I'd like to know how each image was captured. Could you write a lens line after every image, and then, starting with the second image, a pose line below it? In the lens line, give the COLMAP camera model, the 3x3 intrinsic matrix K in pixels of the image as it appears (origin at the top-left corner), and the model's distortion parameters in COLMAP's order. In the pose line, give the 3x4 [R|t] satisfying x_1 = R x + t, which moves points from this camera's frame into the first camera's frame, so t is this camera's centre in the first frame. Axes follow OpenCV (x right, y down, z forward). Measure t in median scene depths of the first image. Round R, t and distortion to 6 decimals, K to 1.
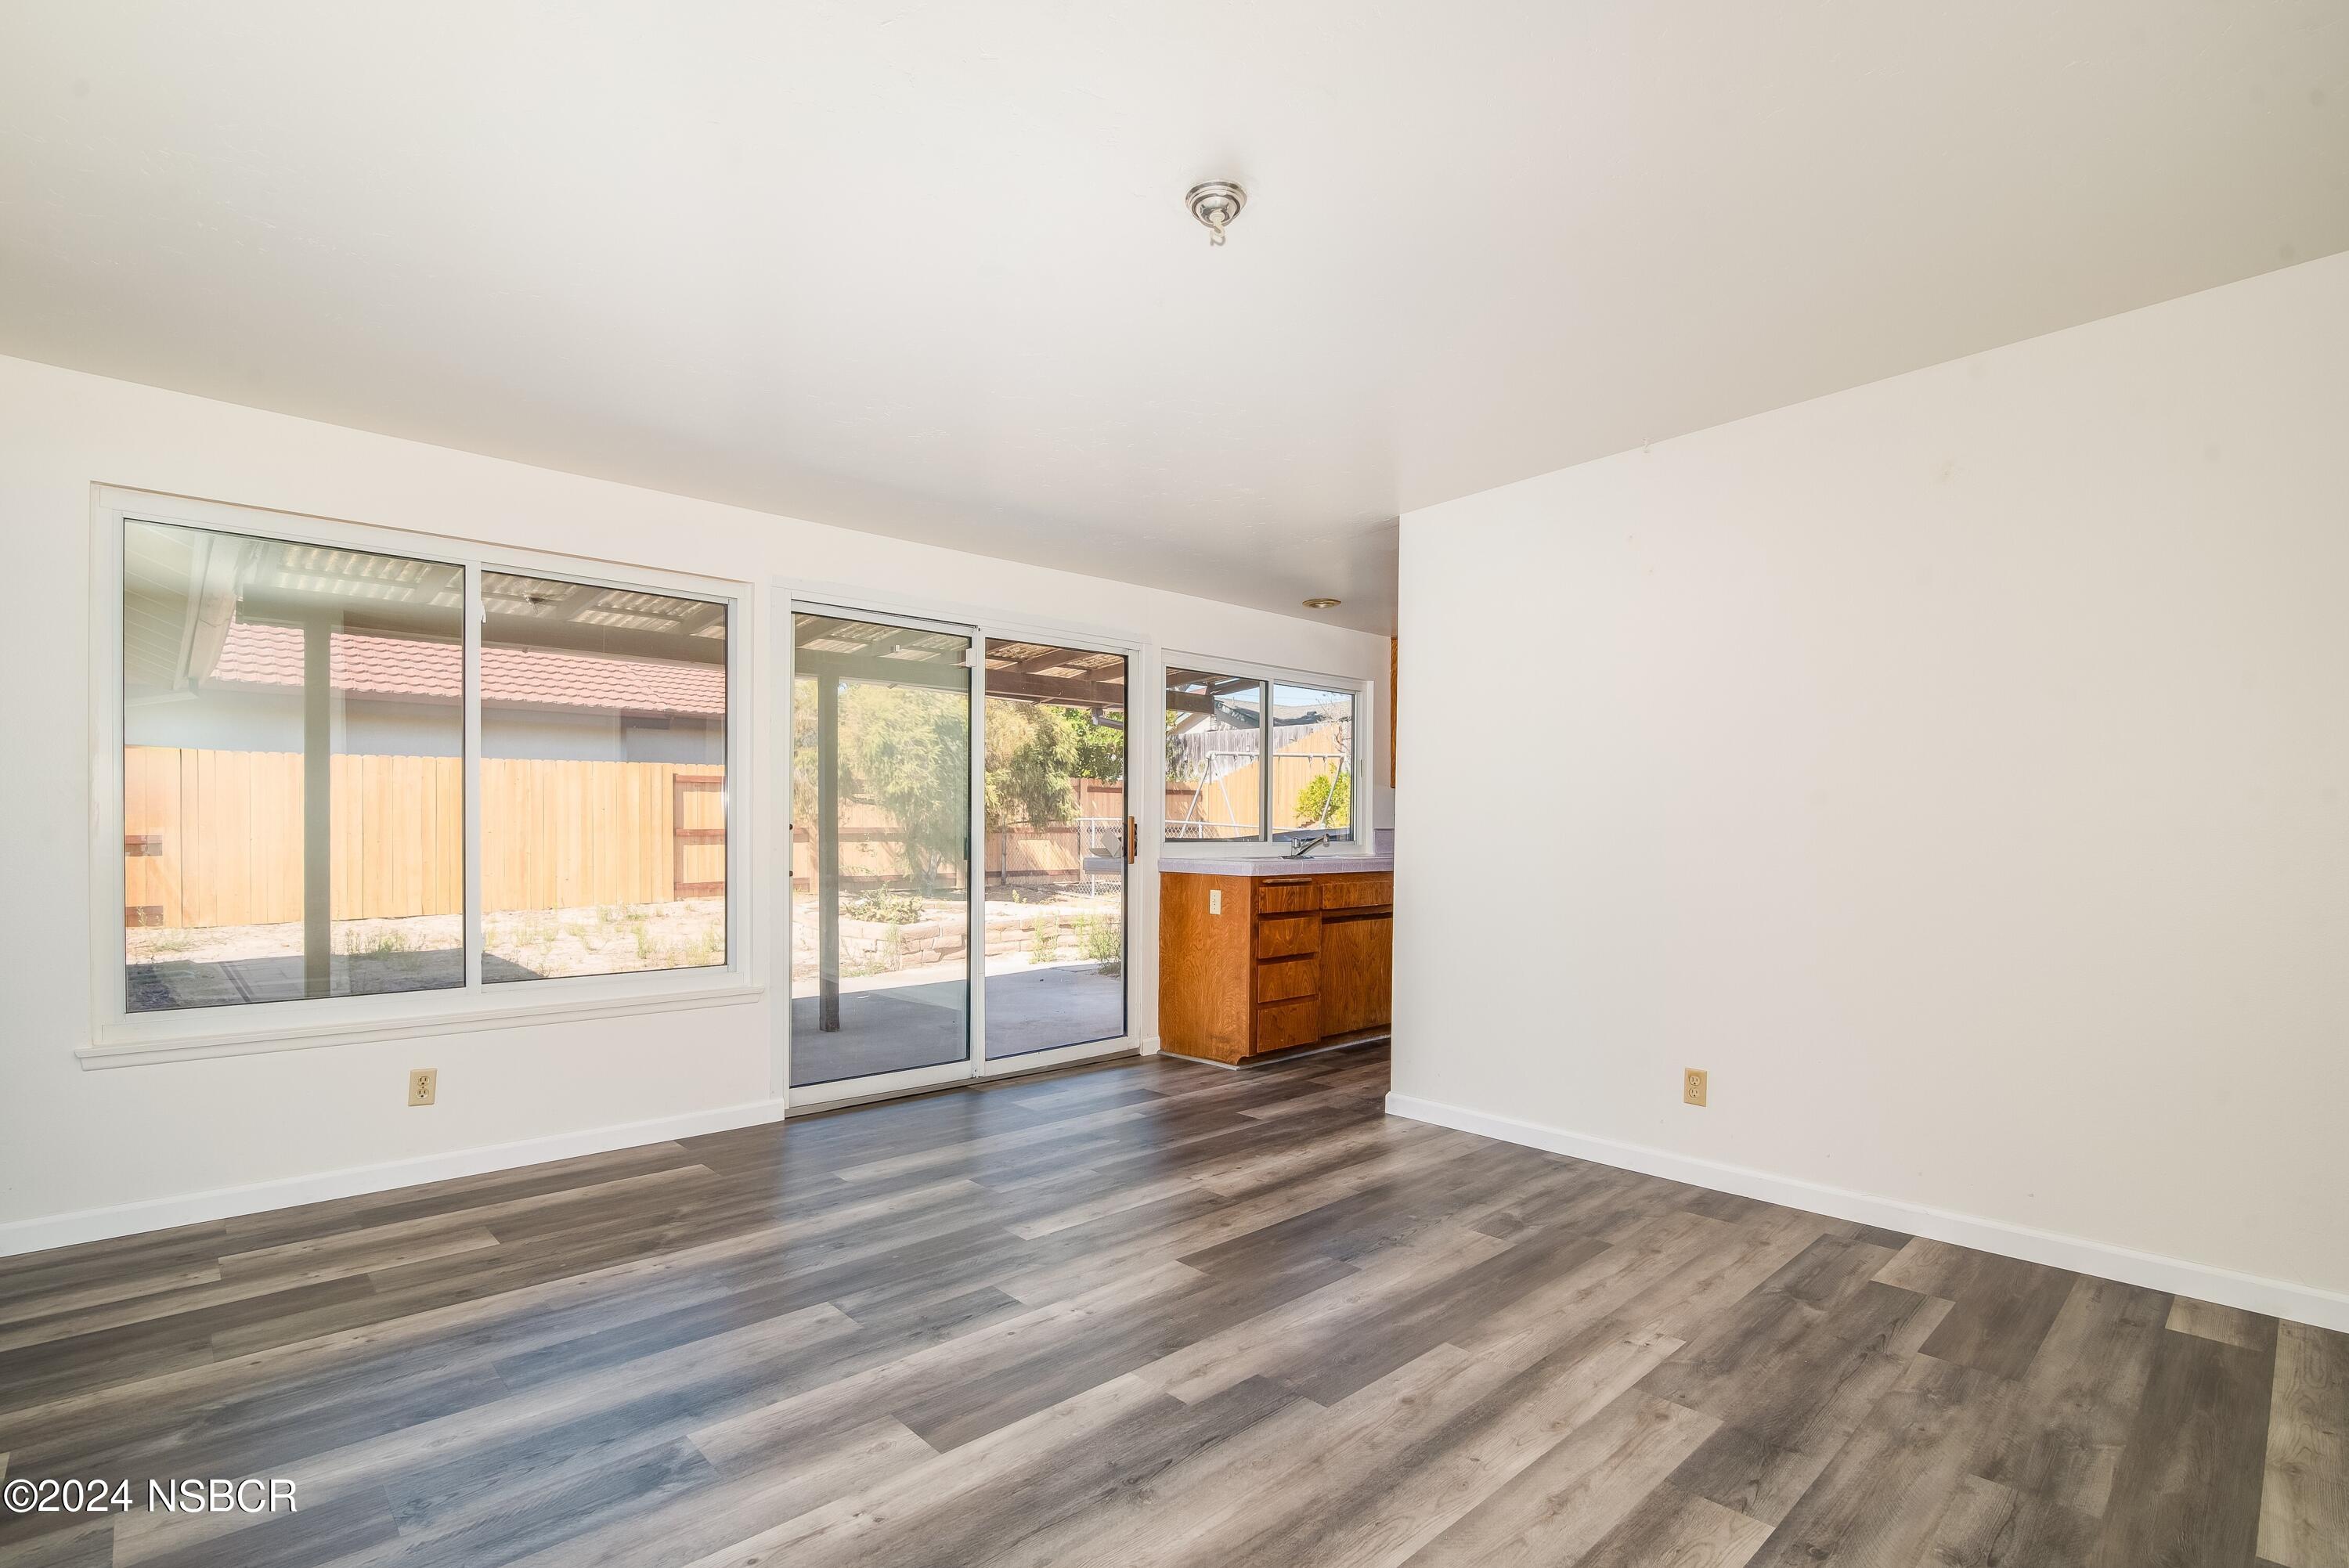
lens RADIAL K [[1098.6, 0, 1195.9], [0, 1098.6, 844.3], [0, 0, 1]] dist [-0.021183, 0.002224]
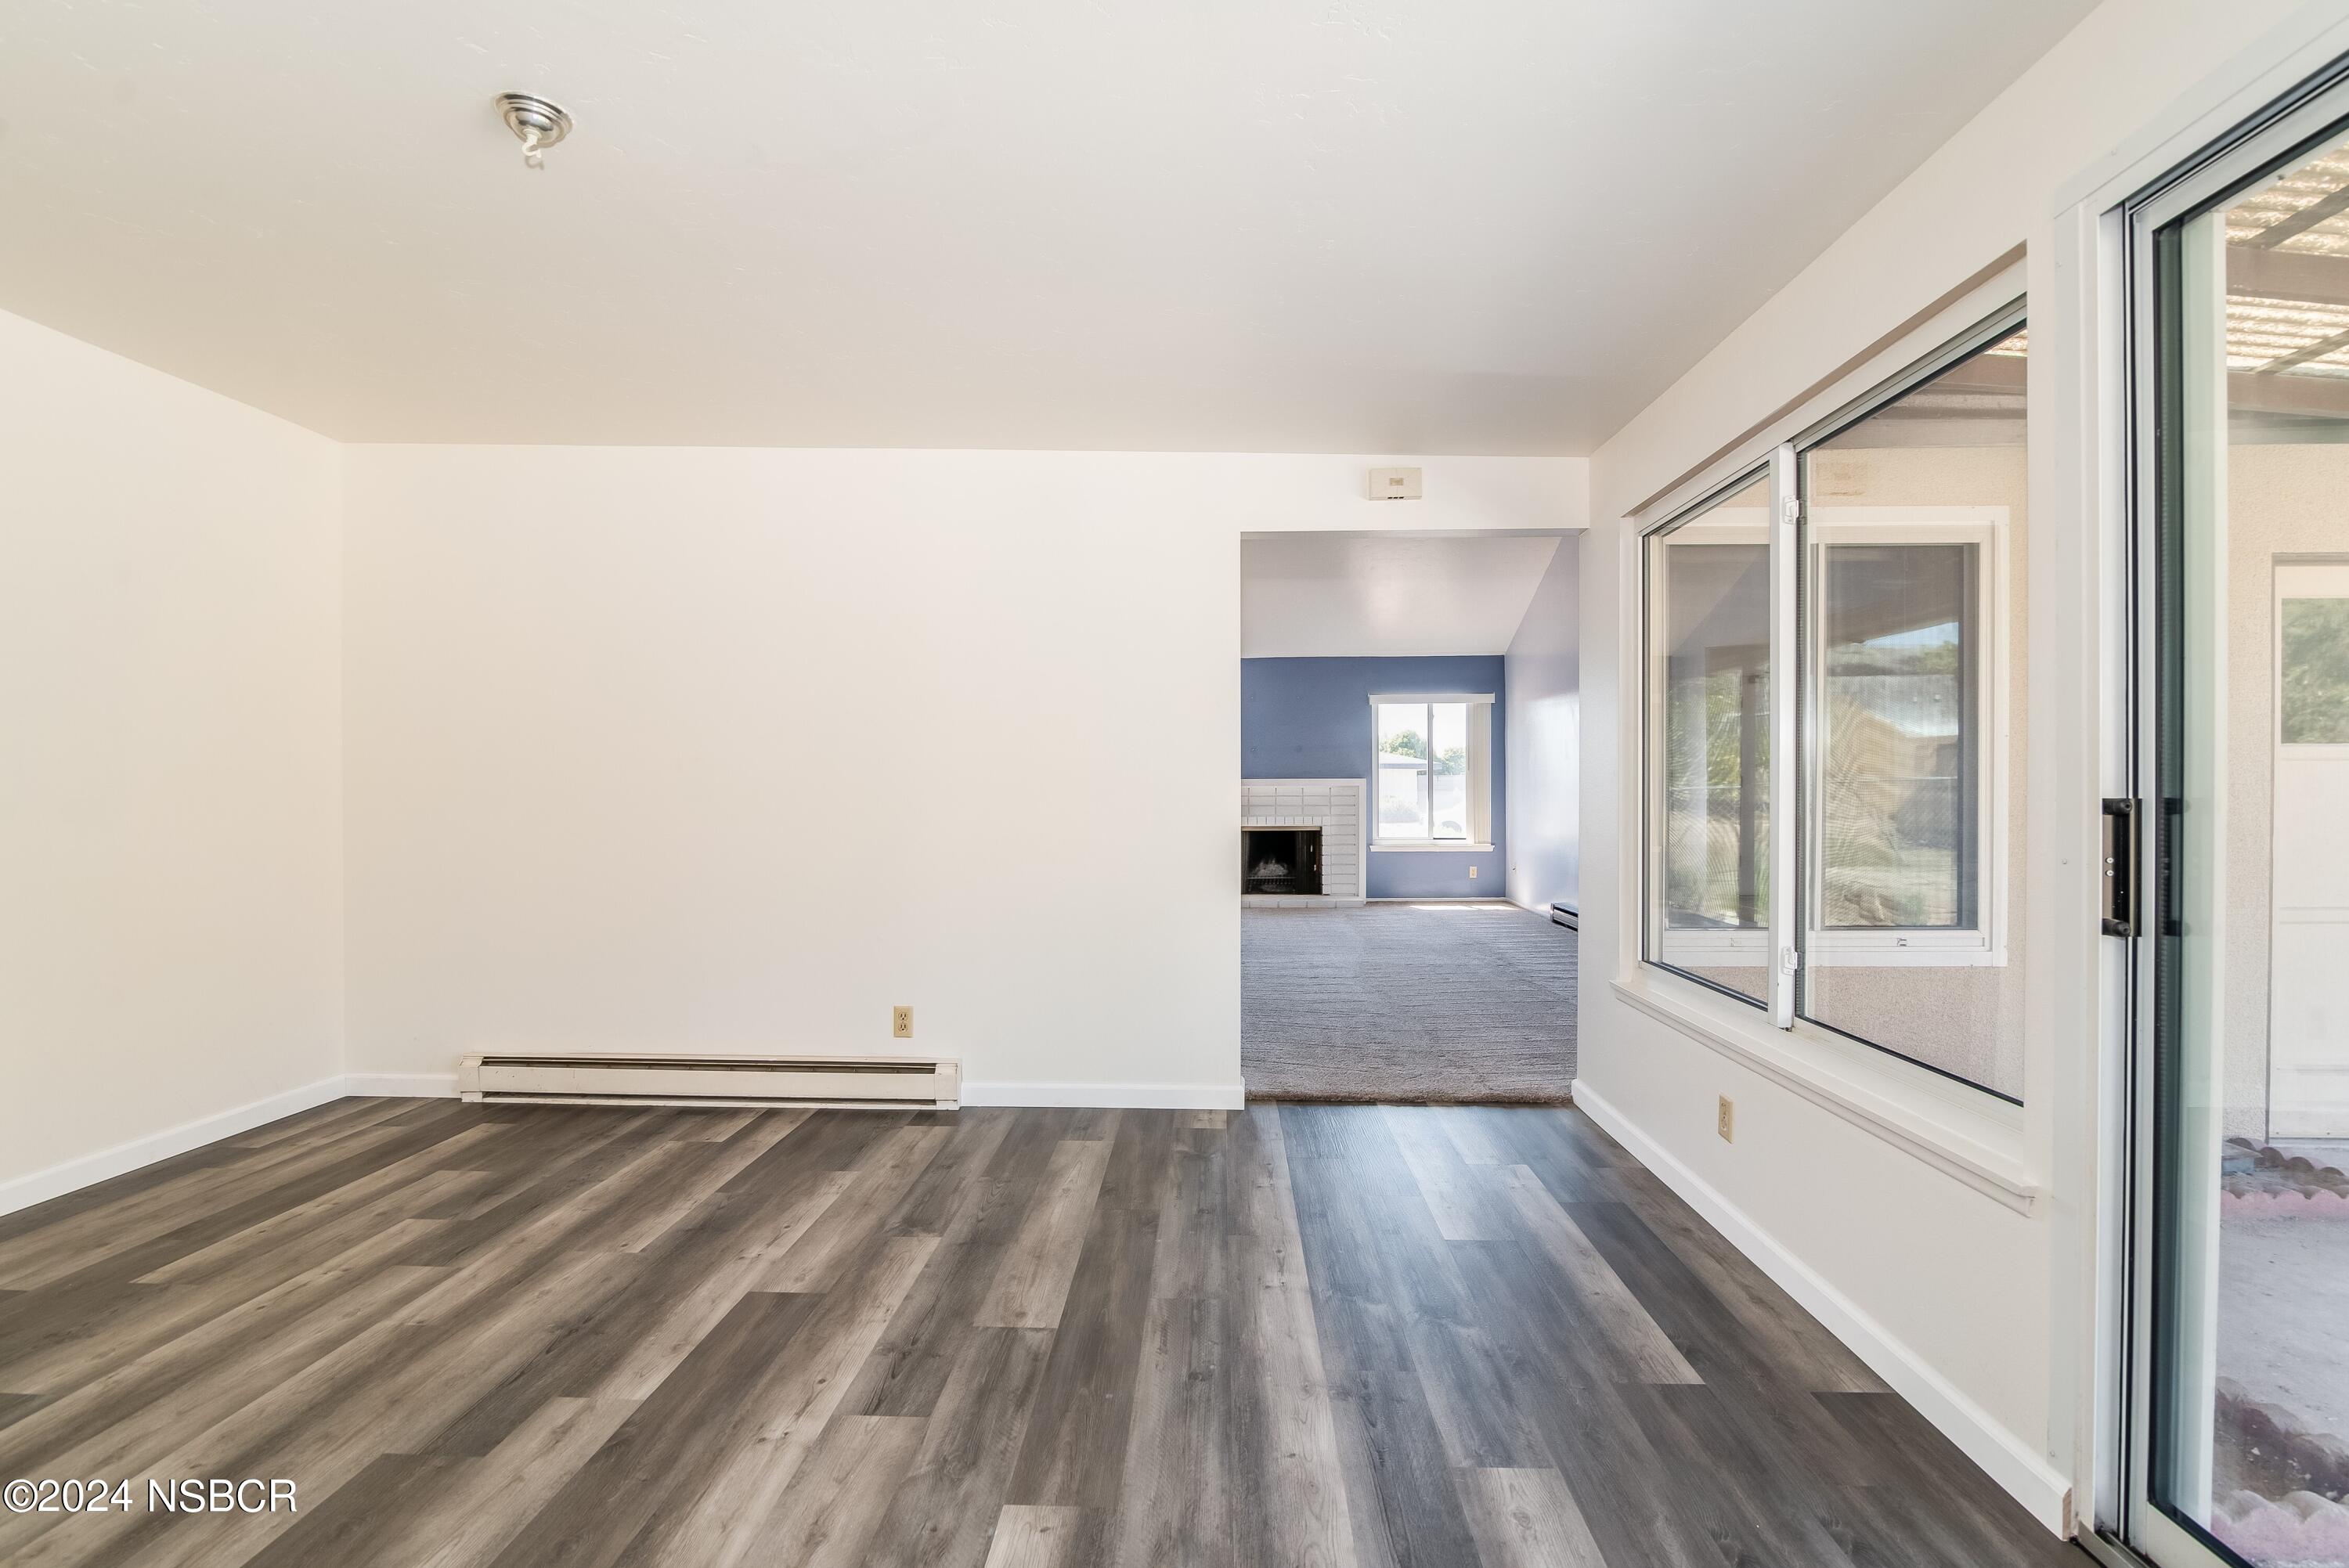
lens RADIAL K [[1098.6, 0, 1176.1], [0, 1098.6, 796.2], [0, 0, 1]] dist [-0.021183, 0.002224]
pose [[-0.731045, -0.002081, -0.682326, 0.219011], [-0.015080, 0.999800, 0.013108, -0.034789], [0.682163, 0.019872, -0.730930, 1.821809]]
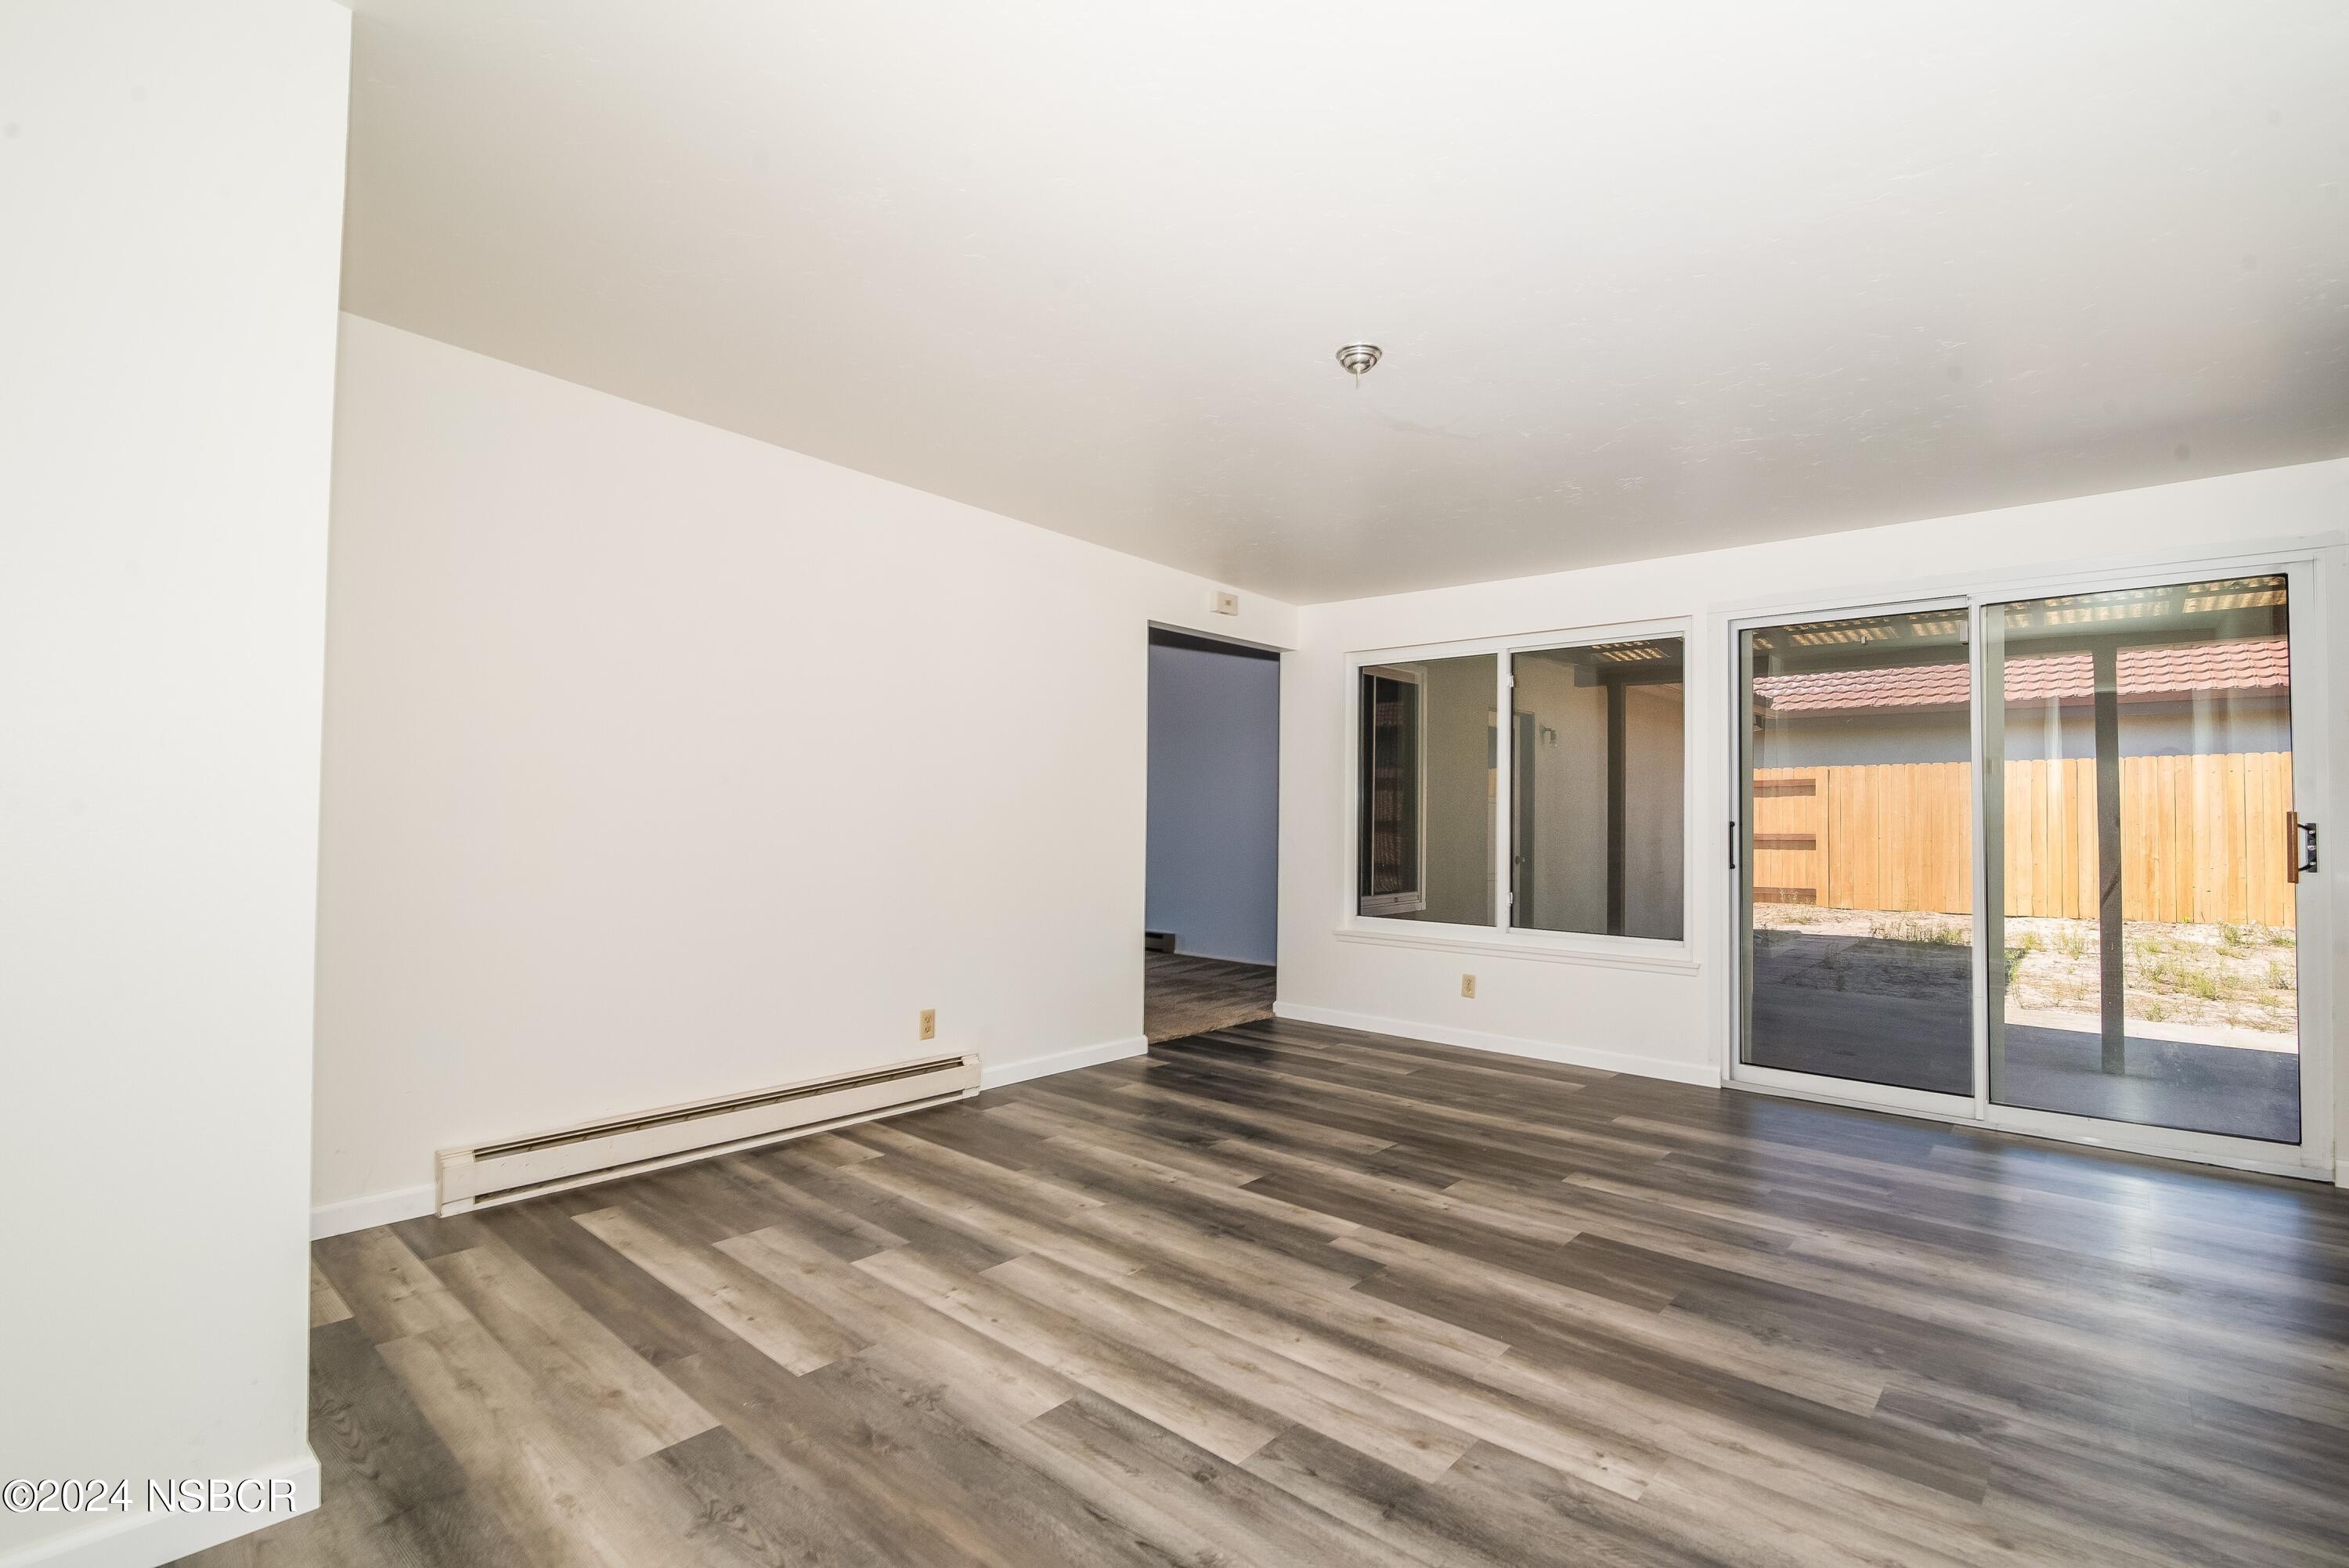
lens RADIAL K [[1098.6, 0, 1180.0], [0, 1098.6, 774.2], [0, 0, 1]] dist [-0.021183, 0.002224]
pose [[0.080988, -0.042173, -0.995822, 1.194823], [-0.027333, 0.998635, -0.044515, -0.003226], [0.996340, 0.030824, 0.079725, 0.610502]]
